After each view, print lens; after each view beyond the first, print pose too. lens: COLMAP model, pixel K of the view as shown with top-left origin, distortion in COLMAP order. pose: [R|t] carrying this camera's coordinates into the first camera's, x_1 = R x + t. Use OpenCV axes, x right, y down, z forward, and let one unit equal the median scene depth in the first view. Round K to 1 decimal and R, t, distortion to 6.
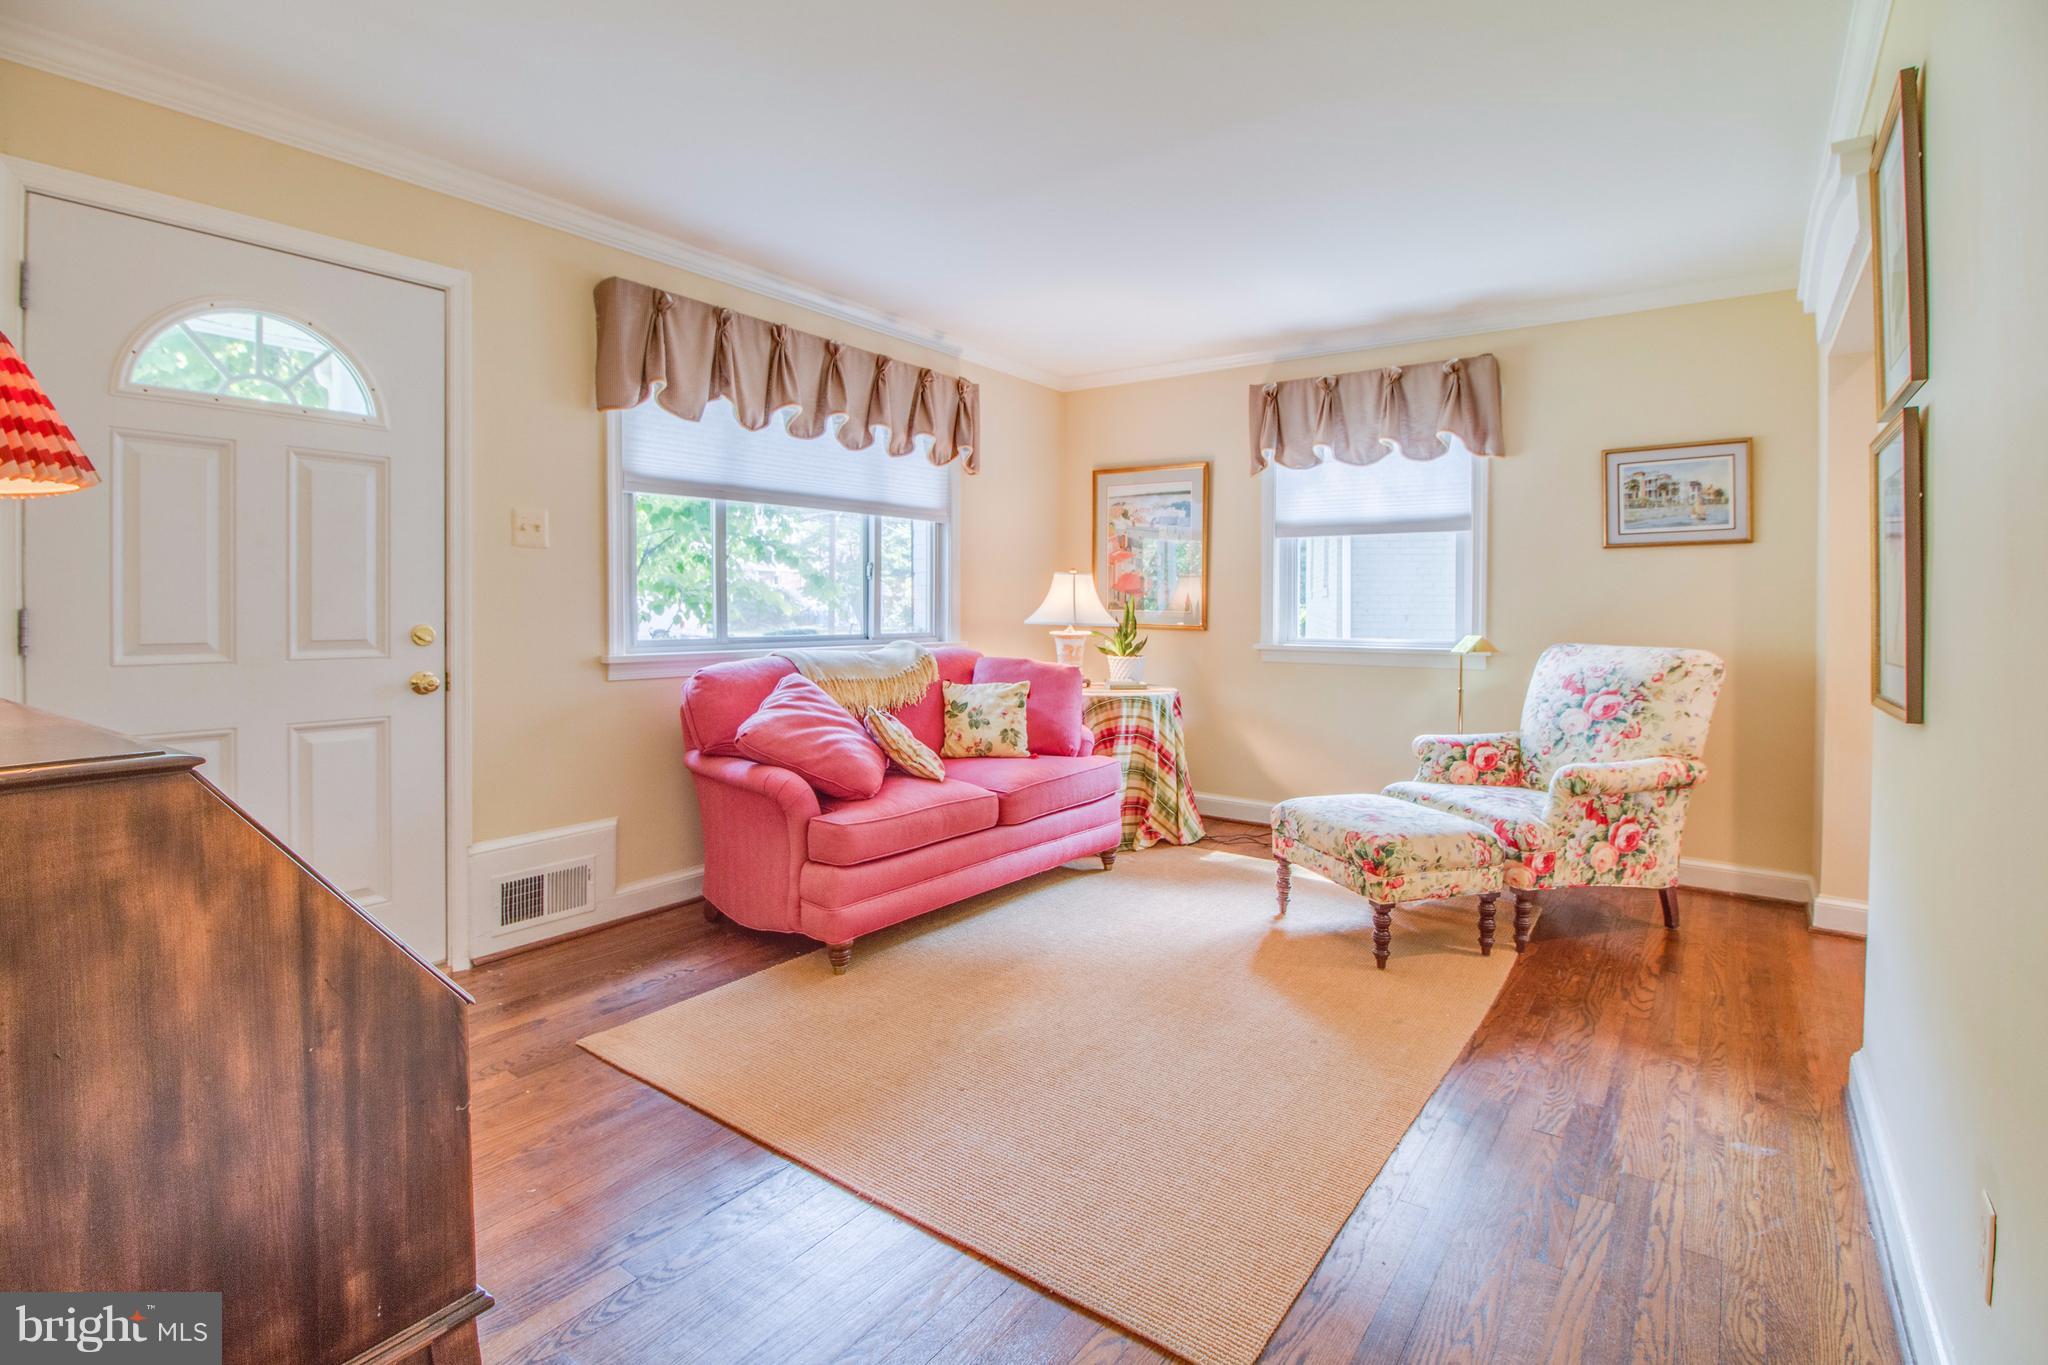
lens RADIAL K [[1008.8, 0, 1030.4], [0, 1008.8, 628.0], [0, 0, 1]] dist [0.002169, -0.009698]
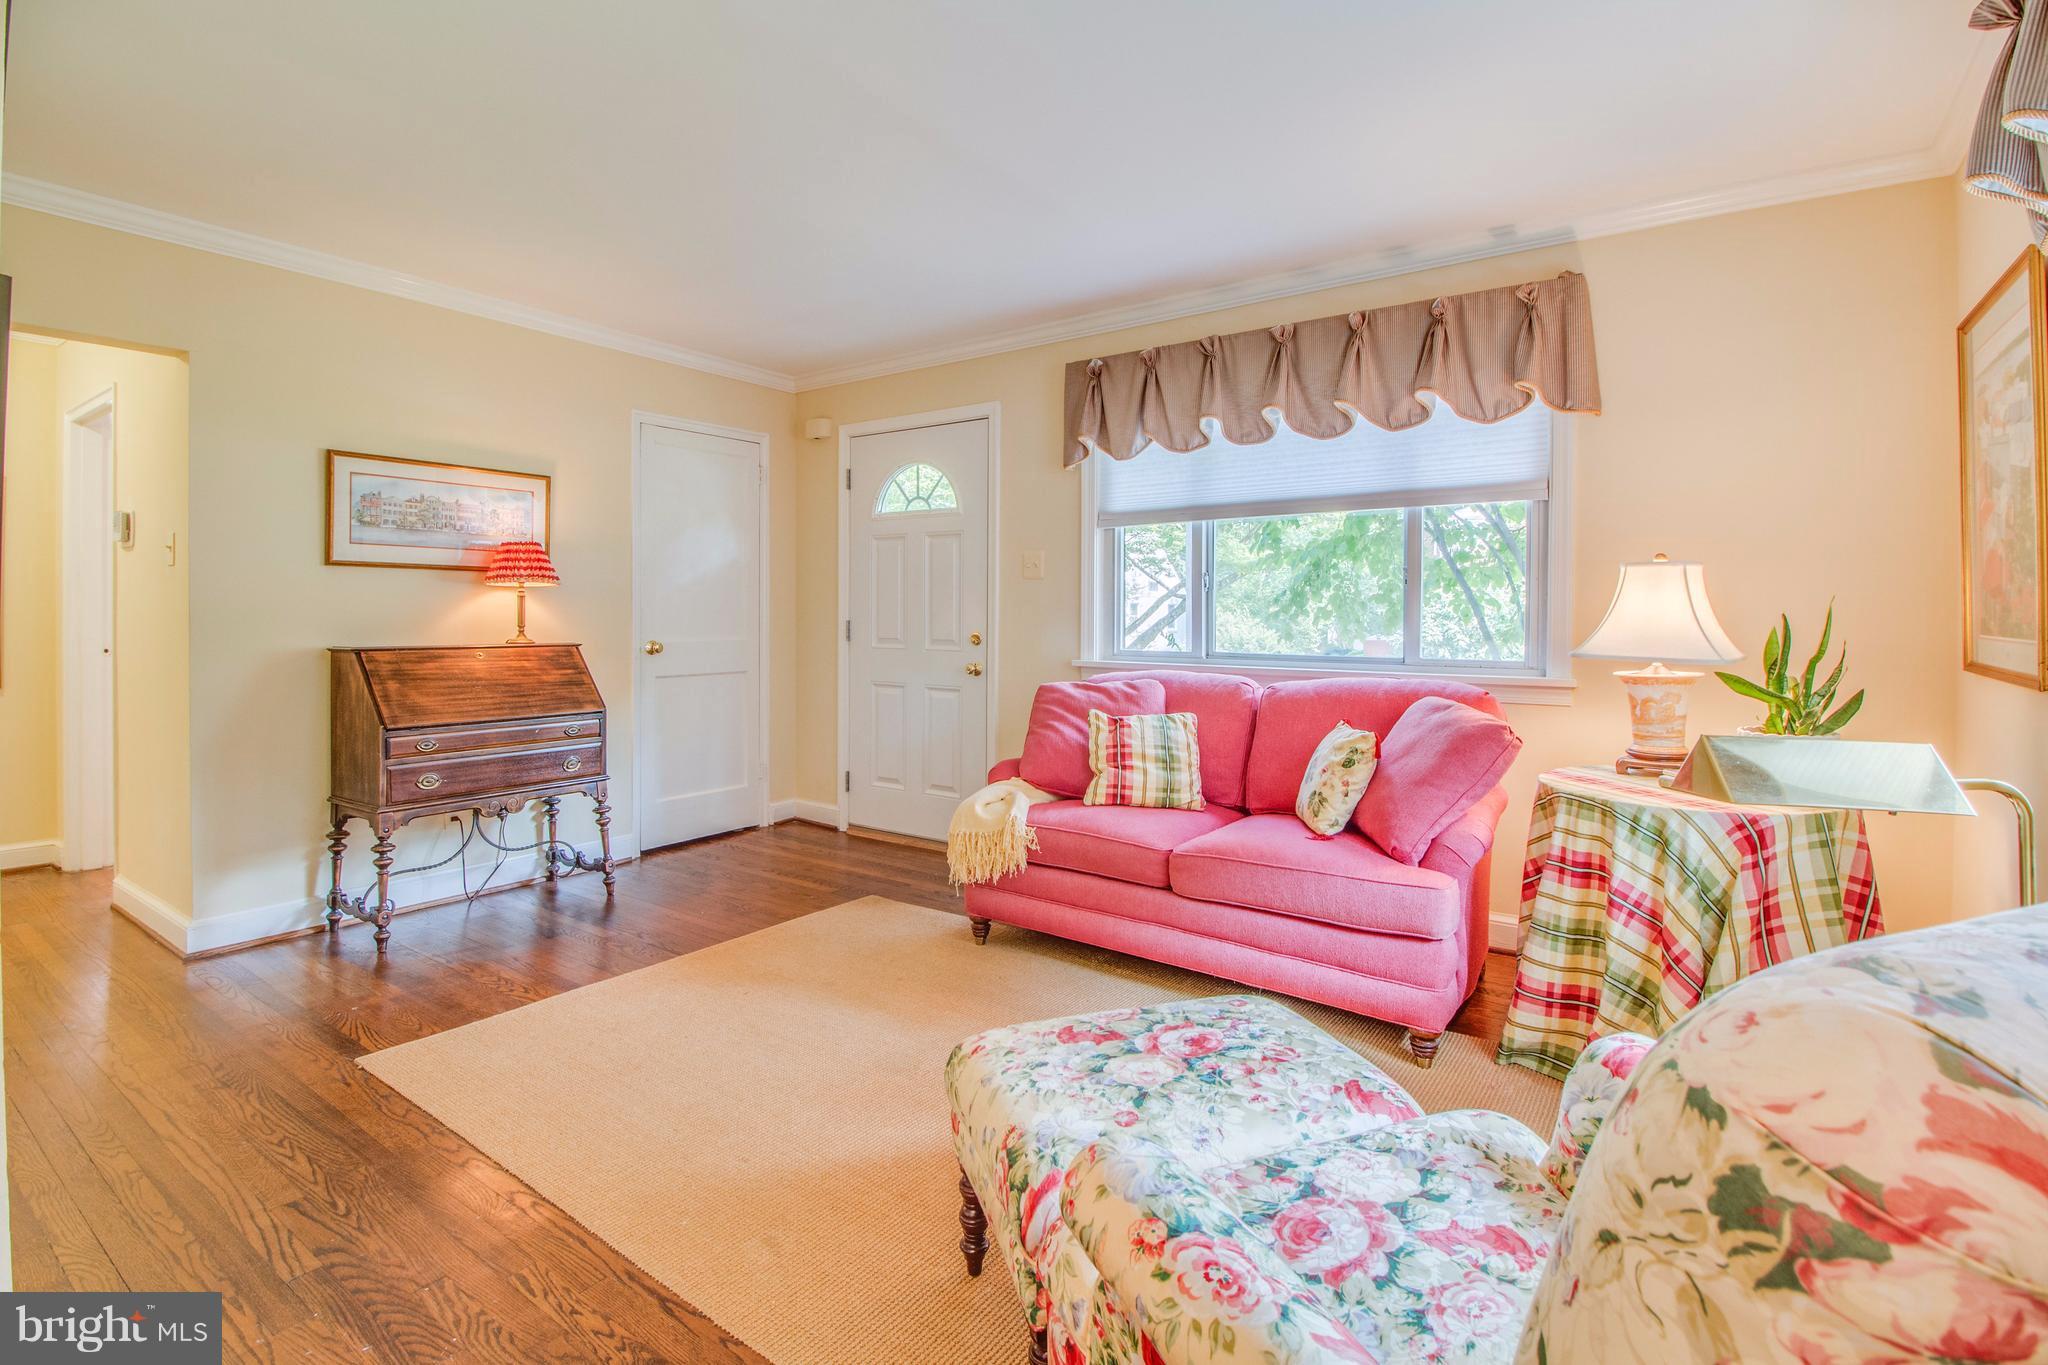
lens RADIAL K [[1008.8, 0, 1030.4], [0, 1008.8, 628.0], [0, 0, 1]] dist [0.002169, -0.009698]
pose [[-0.036822, 0.003427, -0.999316, 0.727134], [-0.031527, 0.999492, 0.004590, -0.014643], [0.998824, 0.031675, -0.036696, 0.844484]]
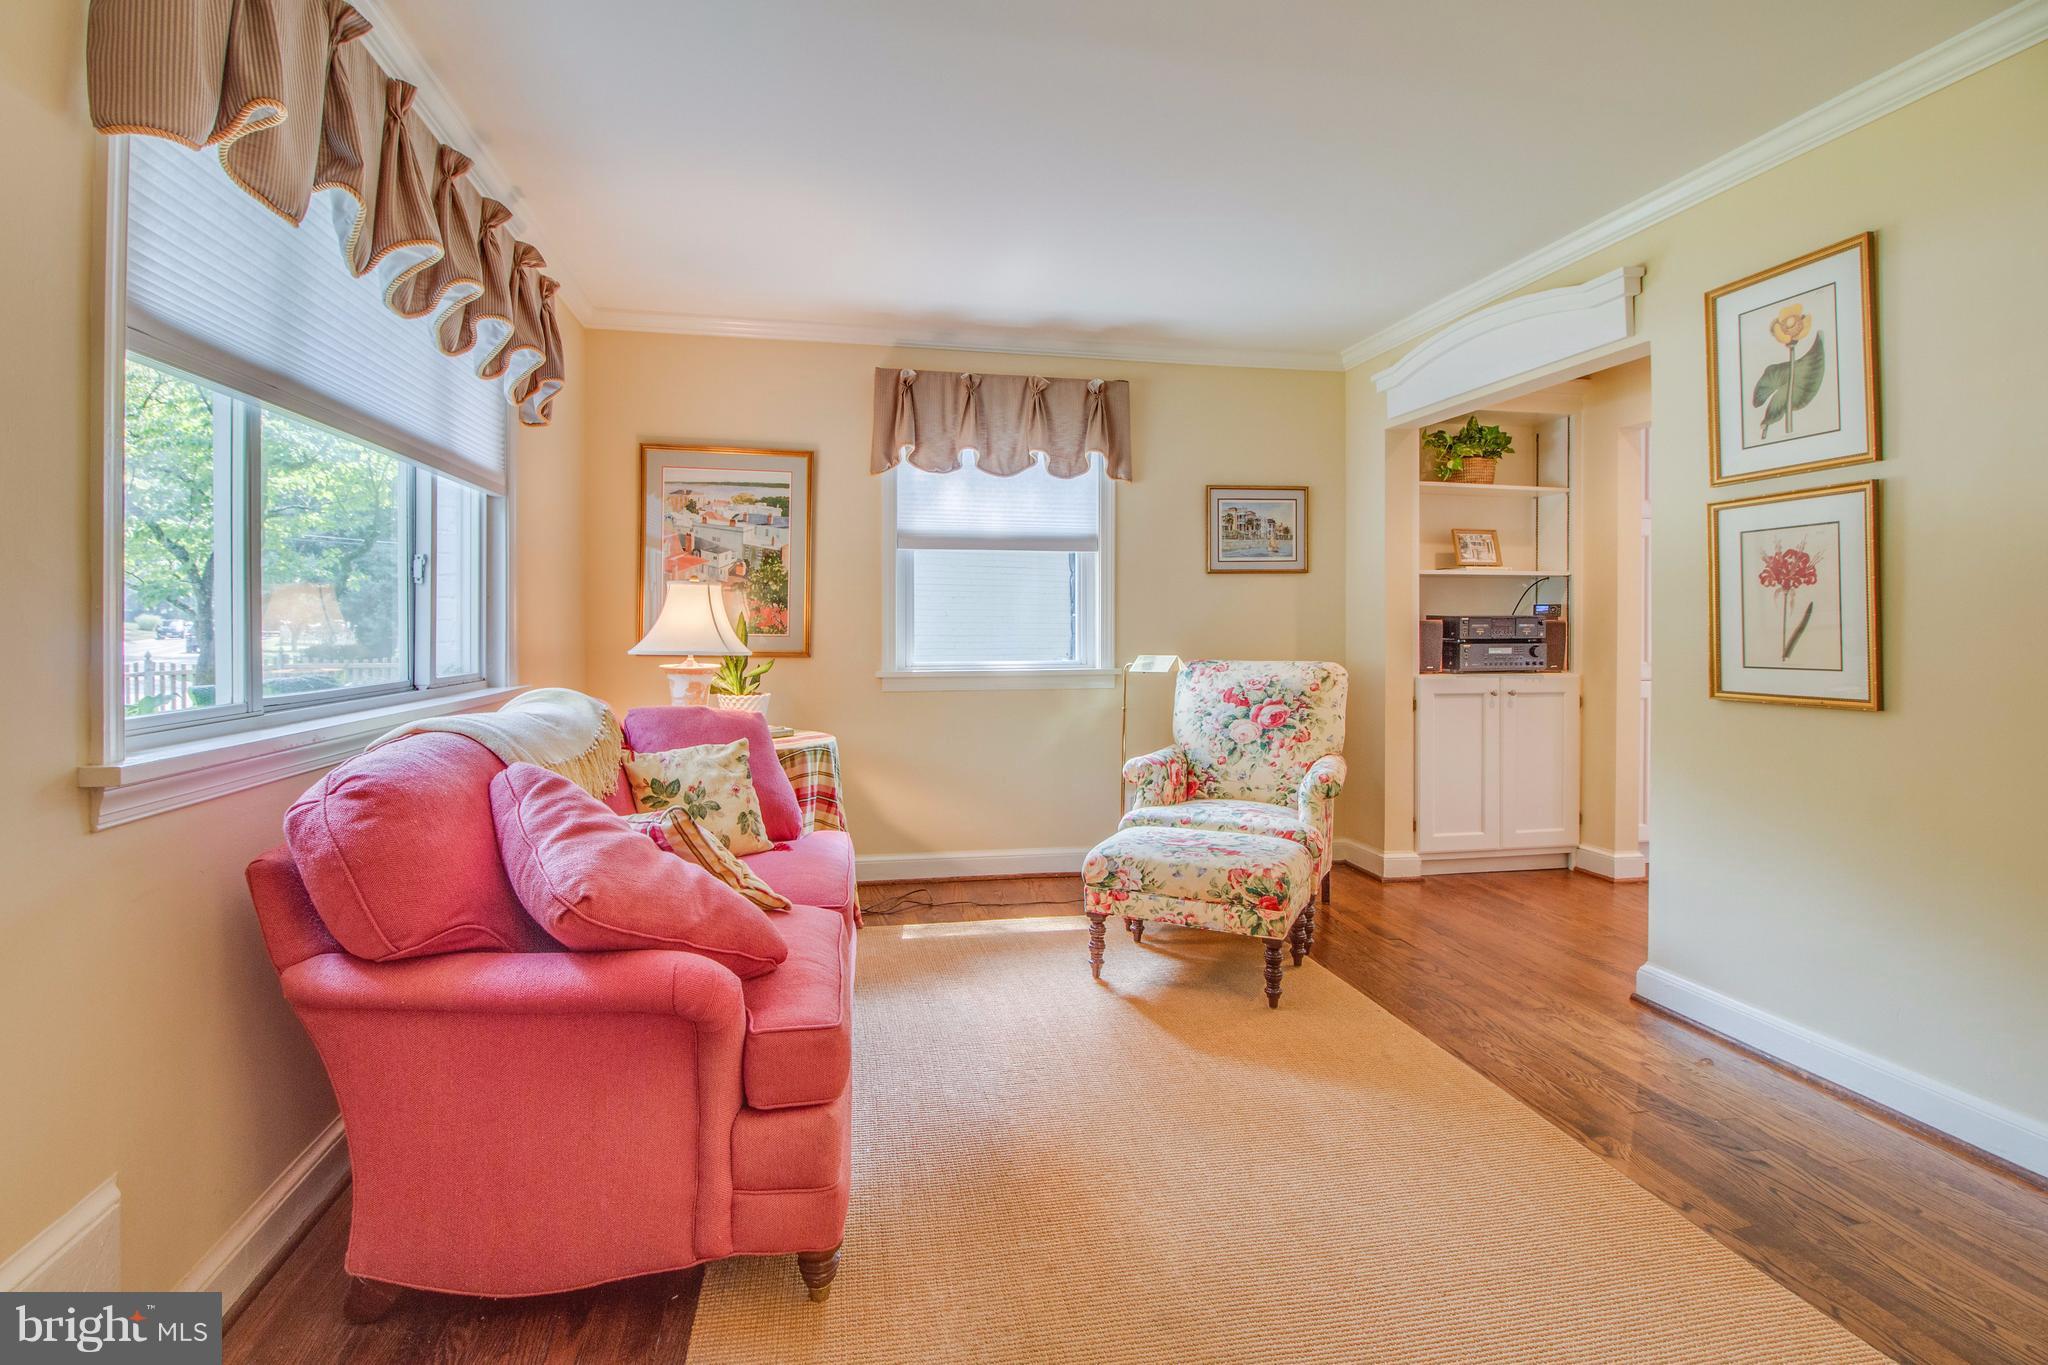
lens RADIAL K [[1008.8, 0, 1030.4], [0, 1008.8, 628.0], [0, 0, 1]] dist [0.002169, -0.009698]
pose [[0.670682, -0.006471, 0.741717, -0.405597], [0.020522, 0.999741, -0.009835, -0.012382], [-0.741461, 0.021818, 0.670641, 0.418220]]
